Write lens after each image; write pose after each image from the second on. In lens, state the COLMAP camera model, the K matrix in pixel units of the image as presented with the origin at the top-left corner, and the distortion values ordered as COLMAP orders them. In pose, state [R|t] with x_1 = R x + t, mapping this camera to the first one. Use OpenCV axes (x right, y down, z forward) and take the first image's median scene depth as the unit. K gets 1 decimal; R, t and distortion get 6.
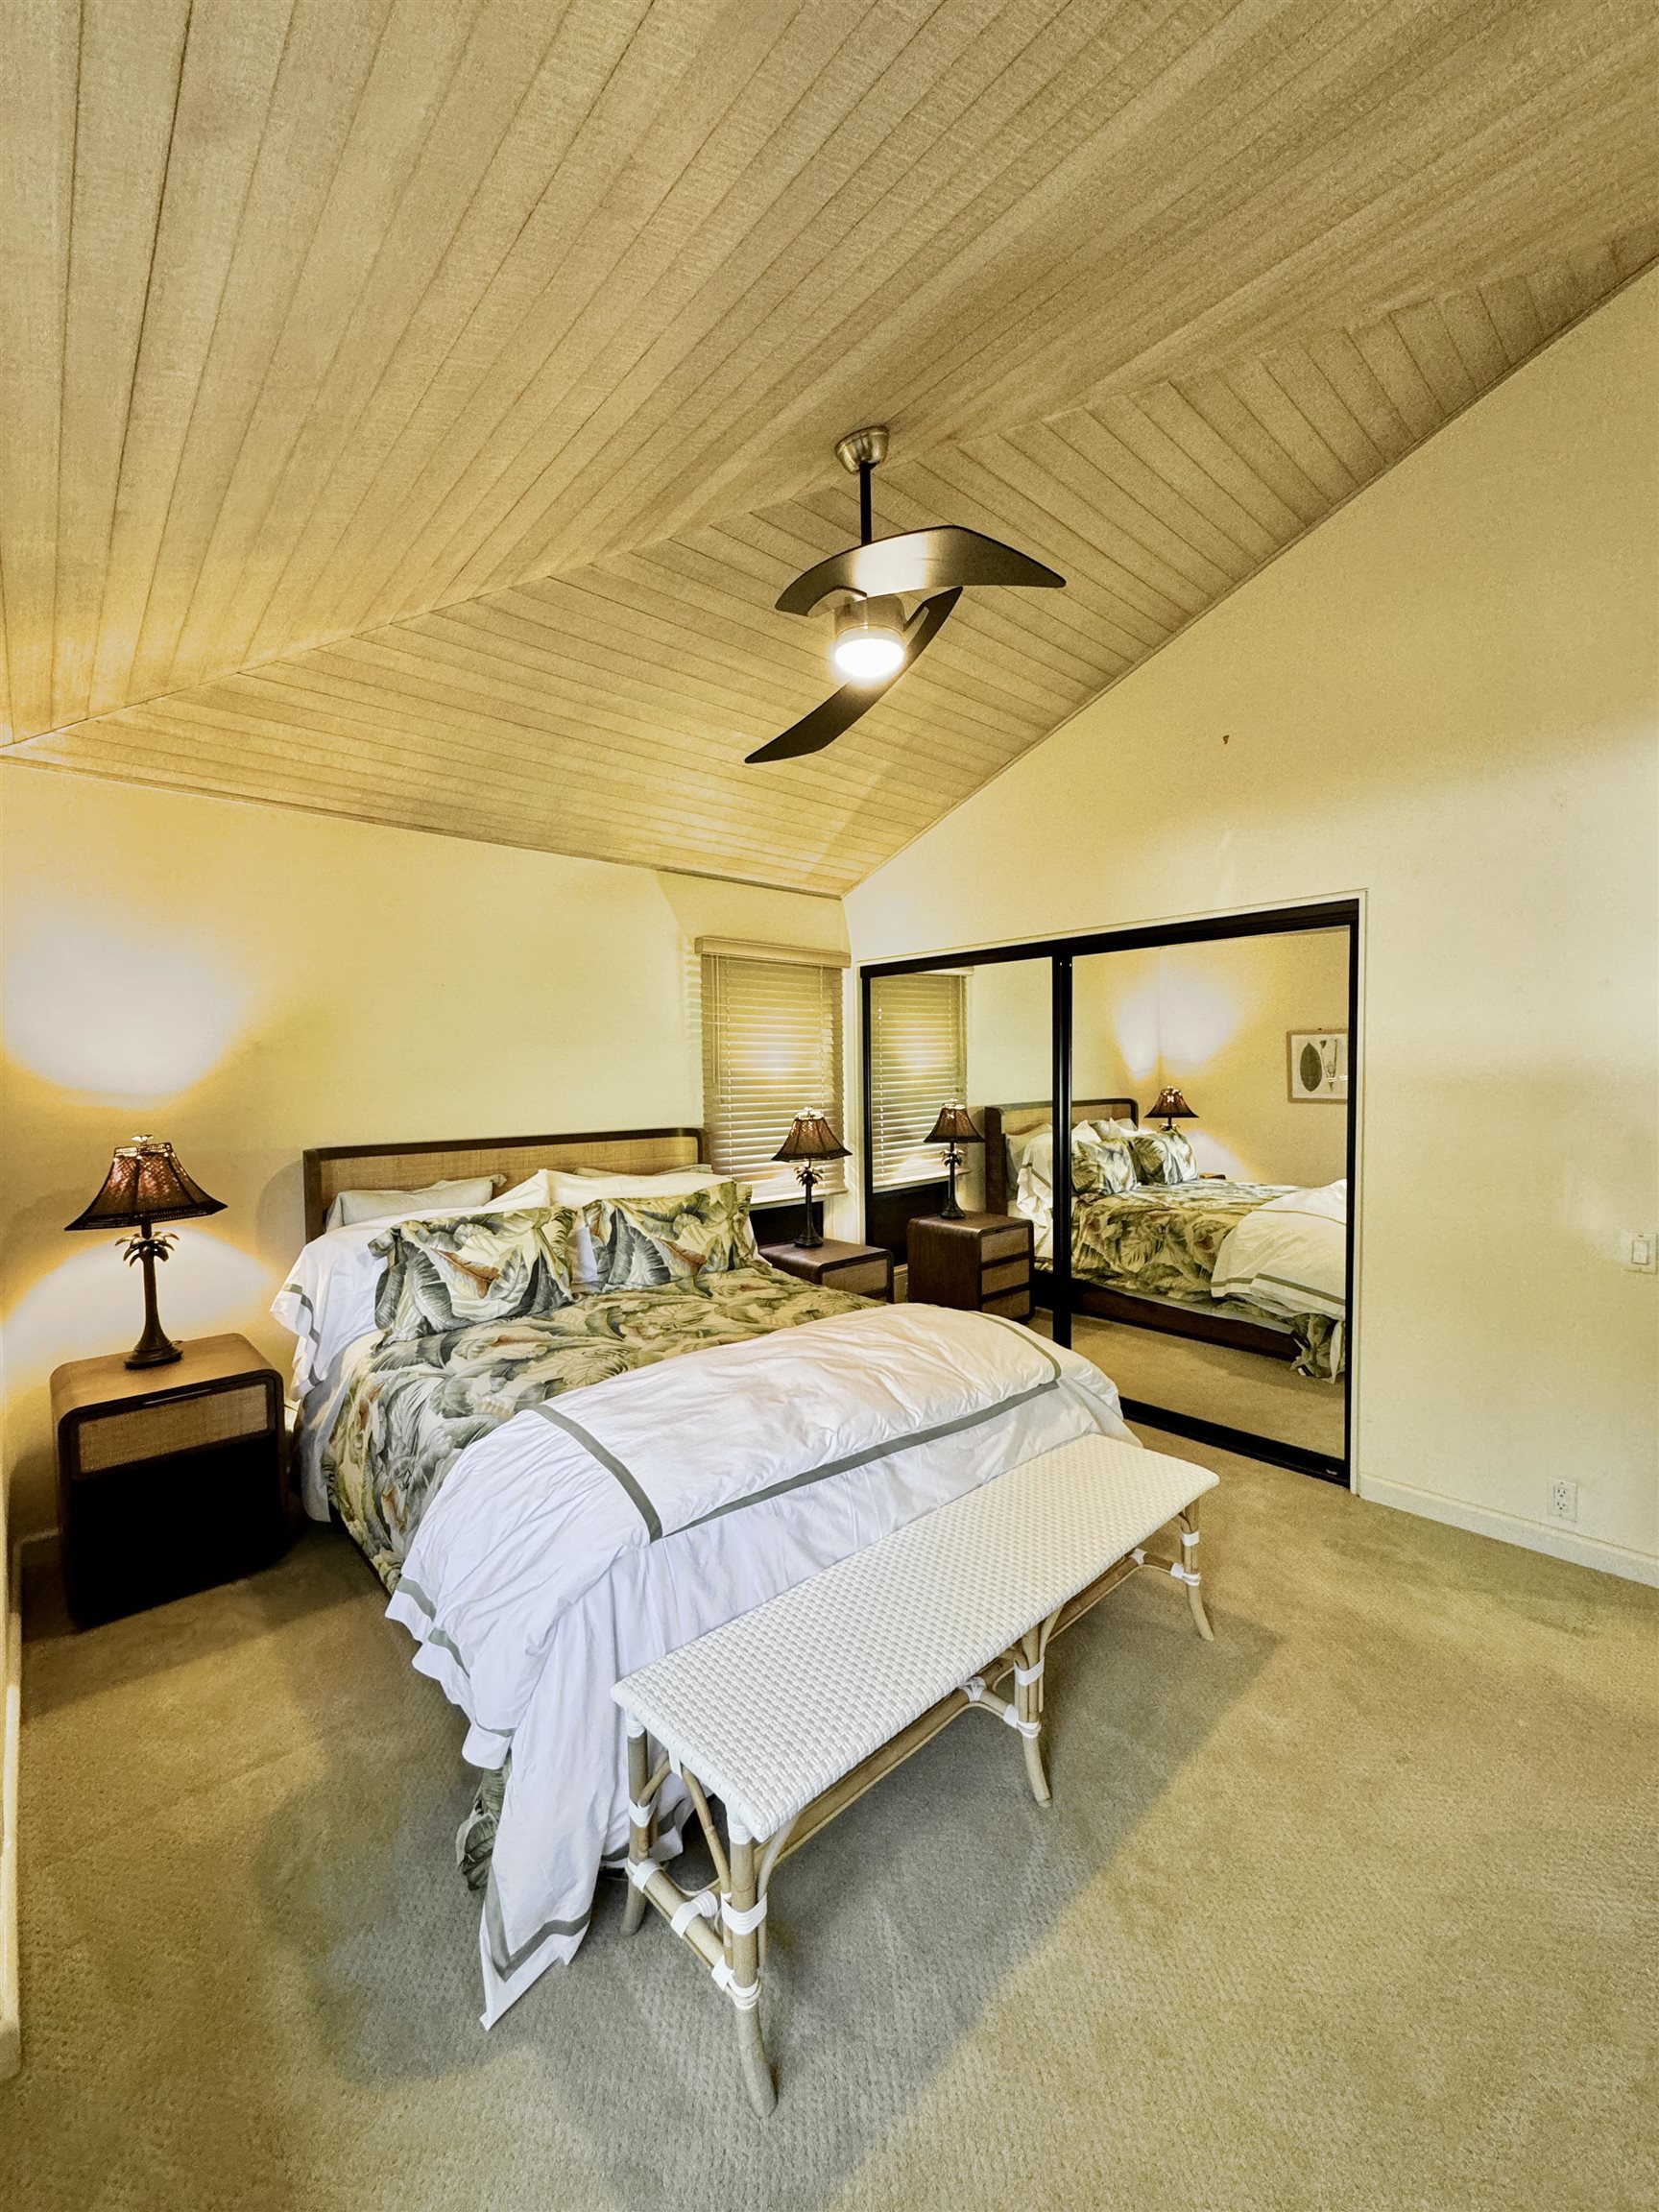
lens RADIAL K [[886.6, 0, 830.1], [0, 886.6, 1109.0], [0, 0, 1]] dist [-0.003226, 0.000539]
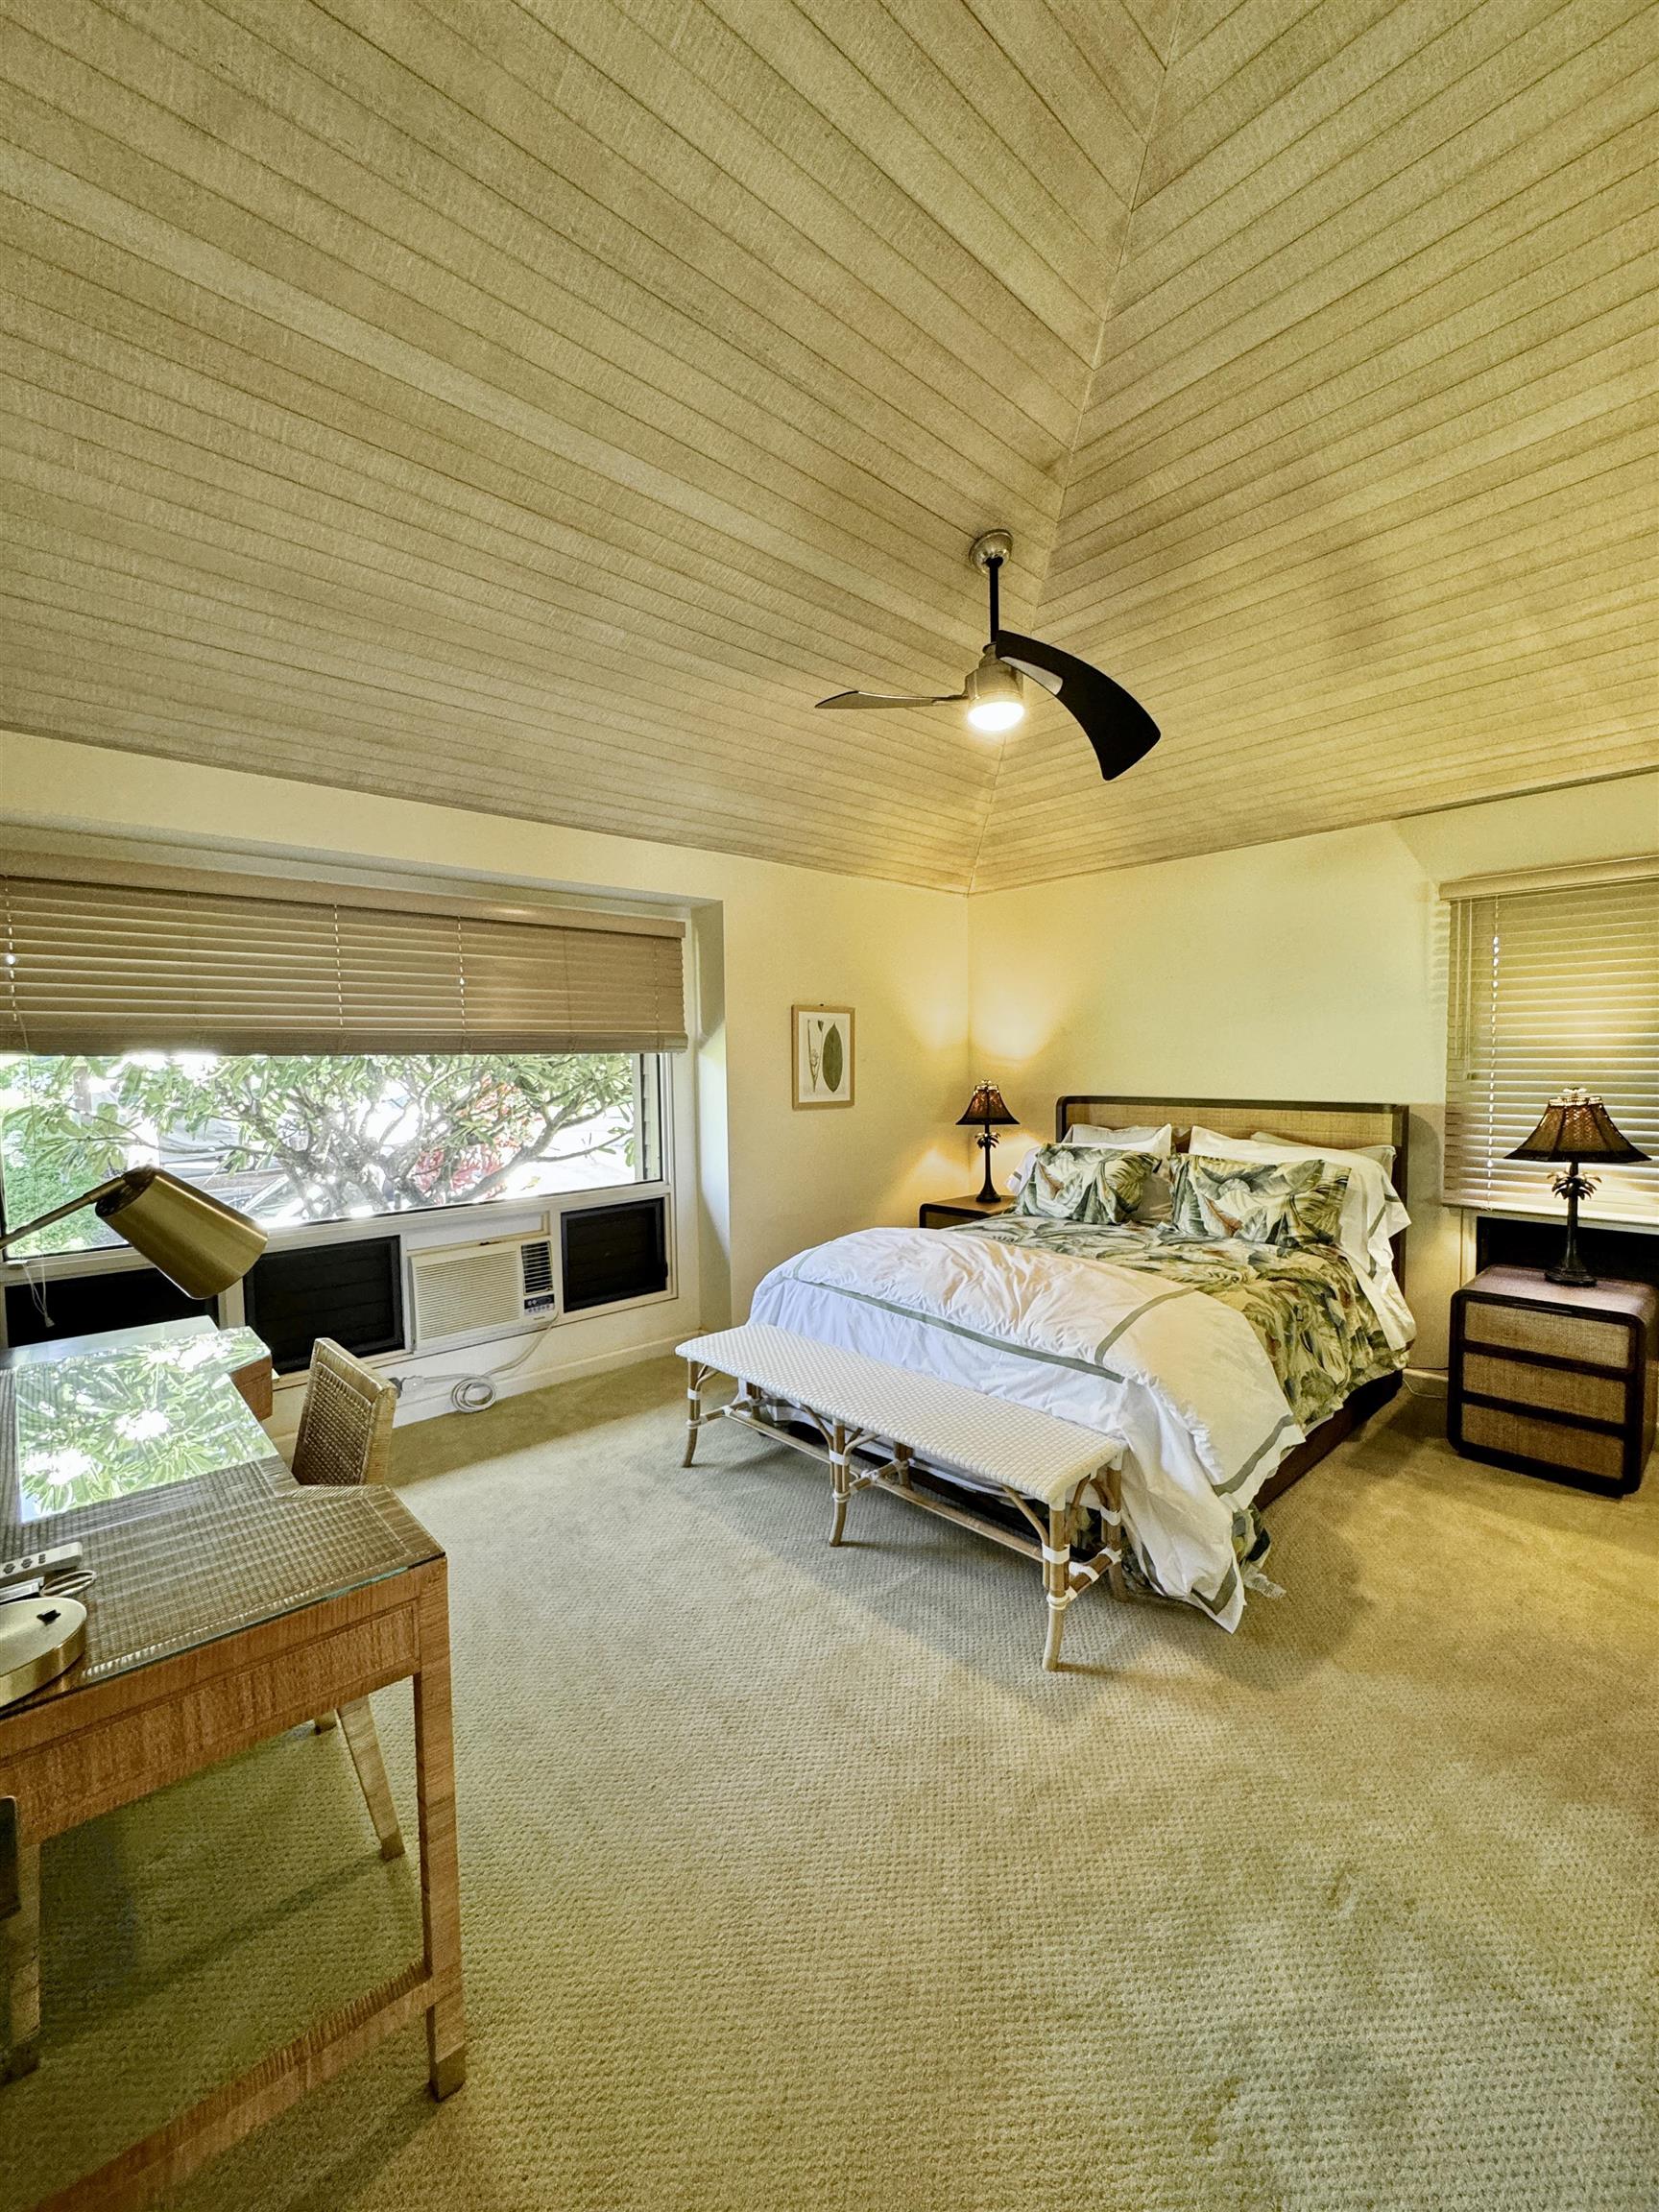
lens RADIAL K [[886.6, 0, 830.1], [0, 886.6, 1109.0], [0, 0, 1]] dist [-0.003226, 0.000539]
pose [[0.000902, 0.067063, -0.997748, 0.830818], [-0.029201, 0.997325, 0.067008, -0.019754], [0.999573, 0.029075, 0.002858, 0.486097]]
